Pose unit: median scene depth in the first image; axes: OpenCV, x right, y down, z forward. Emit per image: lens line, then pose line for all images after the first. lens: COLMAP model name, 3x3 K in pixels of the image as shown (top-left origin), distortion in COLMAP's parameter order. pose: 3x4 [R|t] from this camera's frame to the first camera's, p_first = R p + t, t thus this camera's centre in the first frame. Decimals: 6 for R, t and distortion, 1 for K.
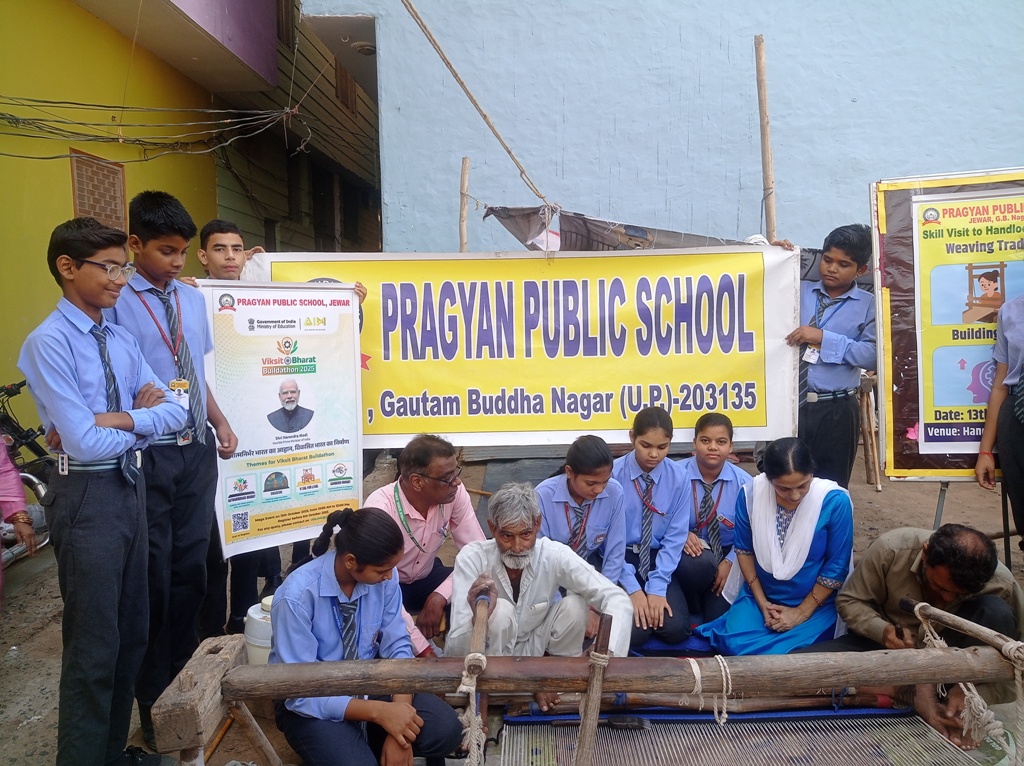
lens RADIAL K [[782.2, 0, 509.9], [0, 782.2, 384.4], [0, 0, 1]] dist [0.120145, -0.226626]
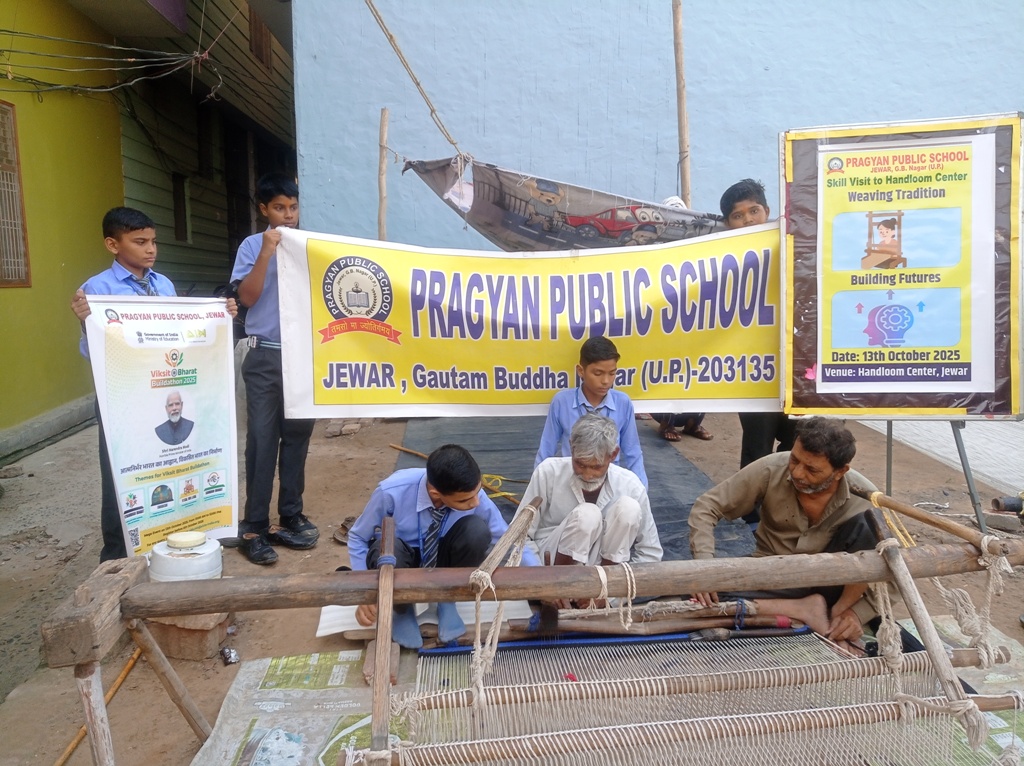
lens RADIAL K [[782.4, 0, 510.0], [0, 782.4, 381.7], [0, 0, 1]] dist [0.092614, -0.133372]
pose [[0.995150, 0.004001, 0.098284, 0.003629], [-0.006682, 0.999614, 0.026957, 0.023088], [-0.098138, -0.027483, 0.994793, -0.000367]]
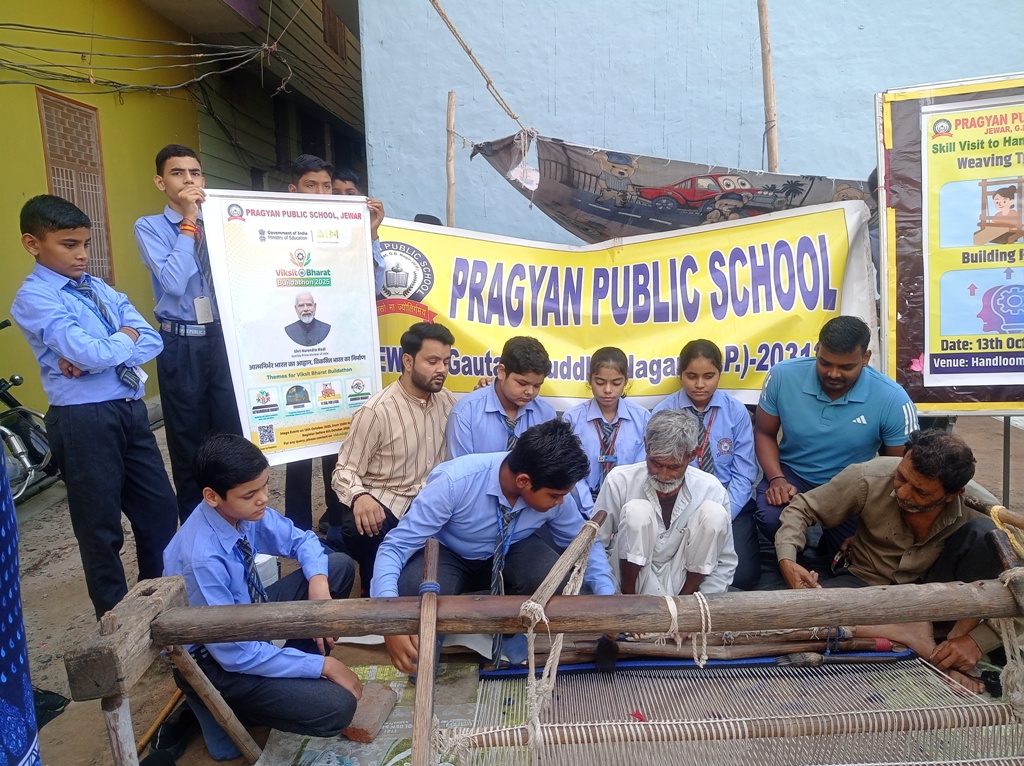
lens RADIAL K [[782.0, 0, 508.7], [0, 782.0, 389.8], [0, 0, 1]] dist [0.085528, -0.150016]
pose [[0.999919, -0.010196, -0.007563, 0.016242], [0.010610, 0.998323, 0.056912, 0.016510], [0.006970, -0.056988, 0.998351, 0.032237]]
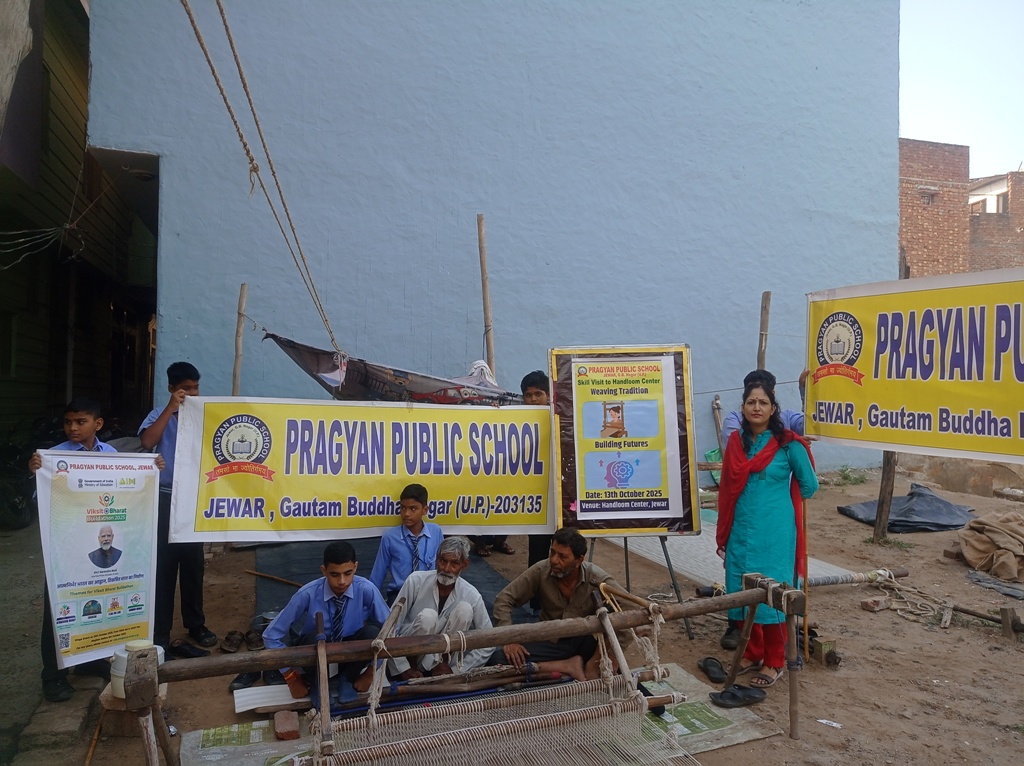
lens RADIAL K [[788.1, 0, 516.4], [0, 788.1, 378.8], [0, 0, 1]] dist [0.111683, -0.194121]
pose [[0.939758, 0.034938, 0.340049, -0.072296], [0.006172, 0.992867, -0.119070, -0.002659], [-0.341784, 0.113996, 0.932839, -0.229462]]
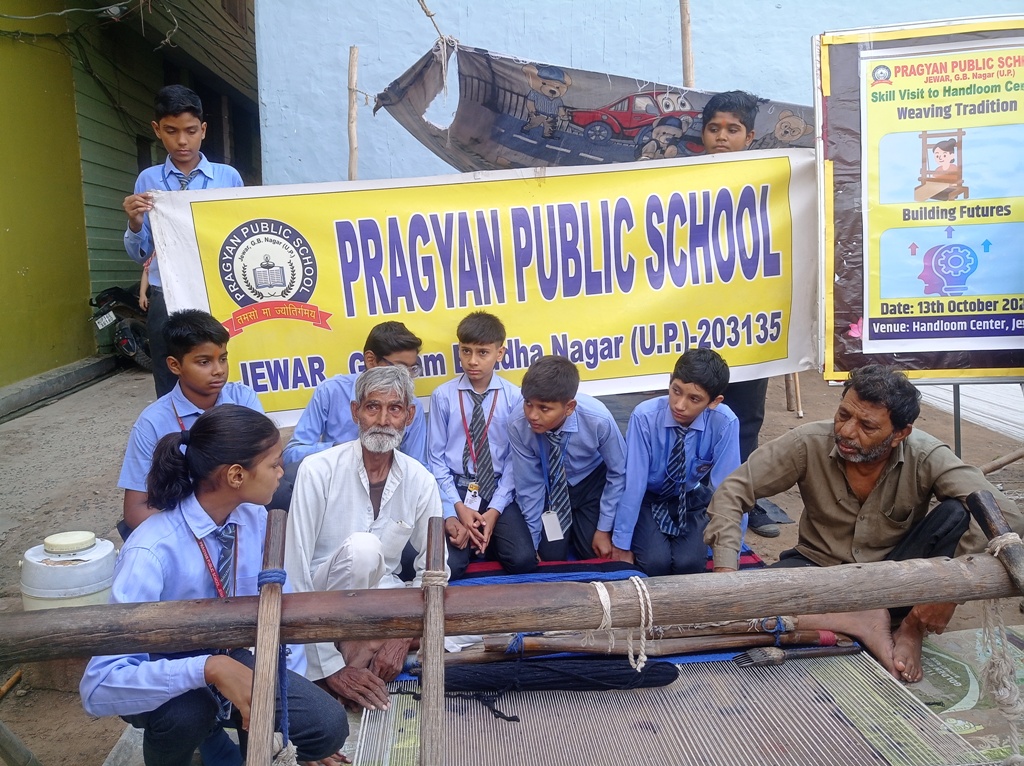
lens RADIAL K [[788.1, 0, 516.4], [0, 788.1, 378.8], [0, 0, 1]] dist [0.111683, -0.194121]
pose [[0.993740, -0.008014, 0.111433, 0.020887], [0.002853, 0.998919, 0.046397, 0.036793], [-0.111684, -0.045788, 0.992688, 0.087072]]
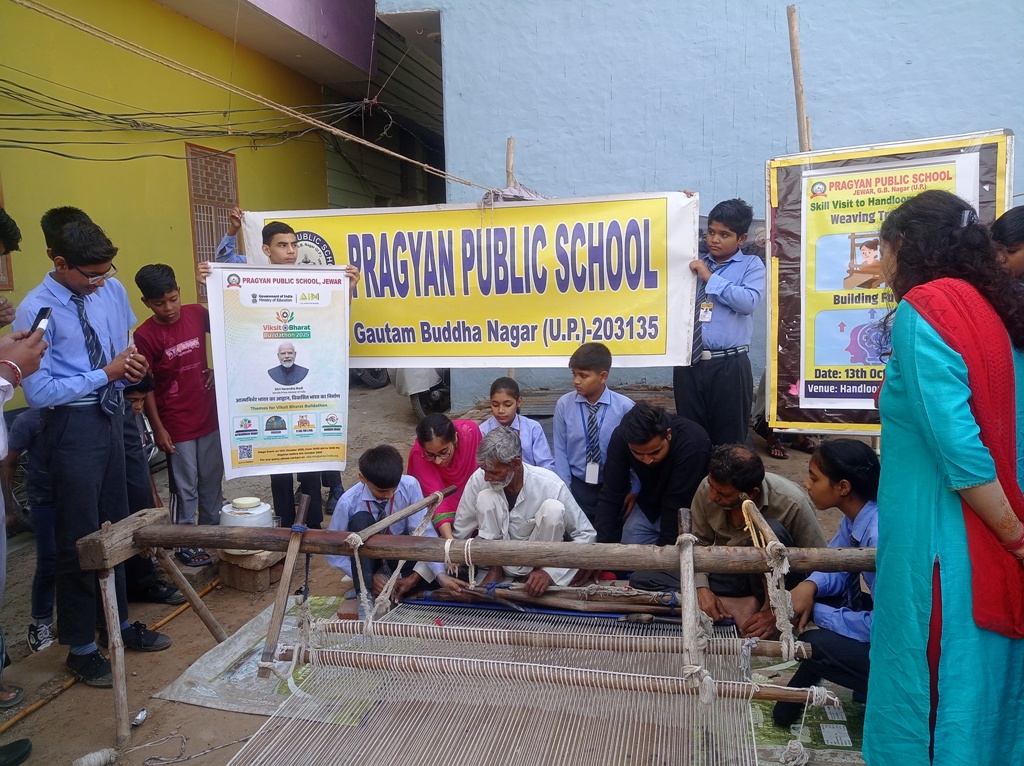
lens RADIAL K [[784.1, 0, 507.2], [0, 784.1, 393.9], [0, 0, 1]] dist [0.074480, -0.139134]
pose [[0.977557, 0.026911, -0.208947, 0.174198], [-0.016592, 0.998562, 0.050982, 0.009115], [0.210019, -0.046371, 0.976597, -0.078074]]
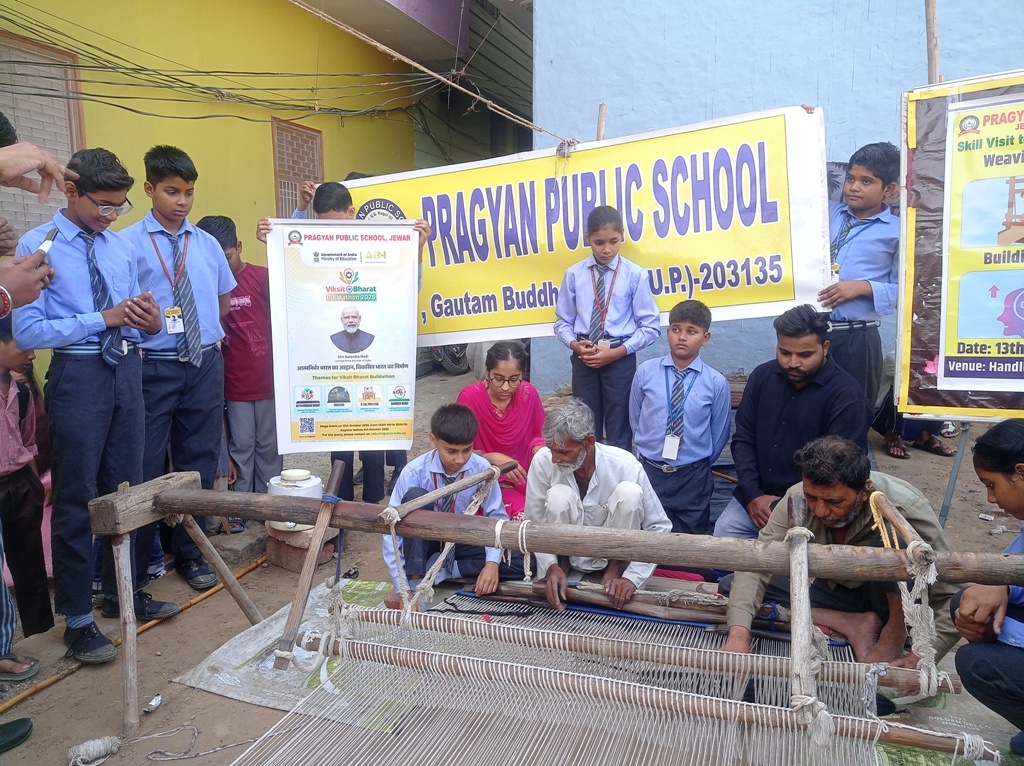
lens RADIAL K [[789.6, 0, 503.5], [0, 789.6, 388.4], [0, 0, 1]] dist [0.027273, -0.027787]
pose [[0.944834, 0.055307, -0.322846, 0.169846], [-0.041457, 0.997907, 0.049623, 0.030789], [0.324914, -0.033501, 0.945150, -0.013839]]
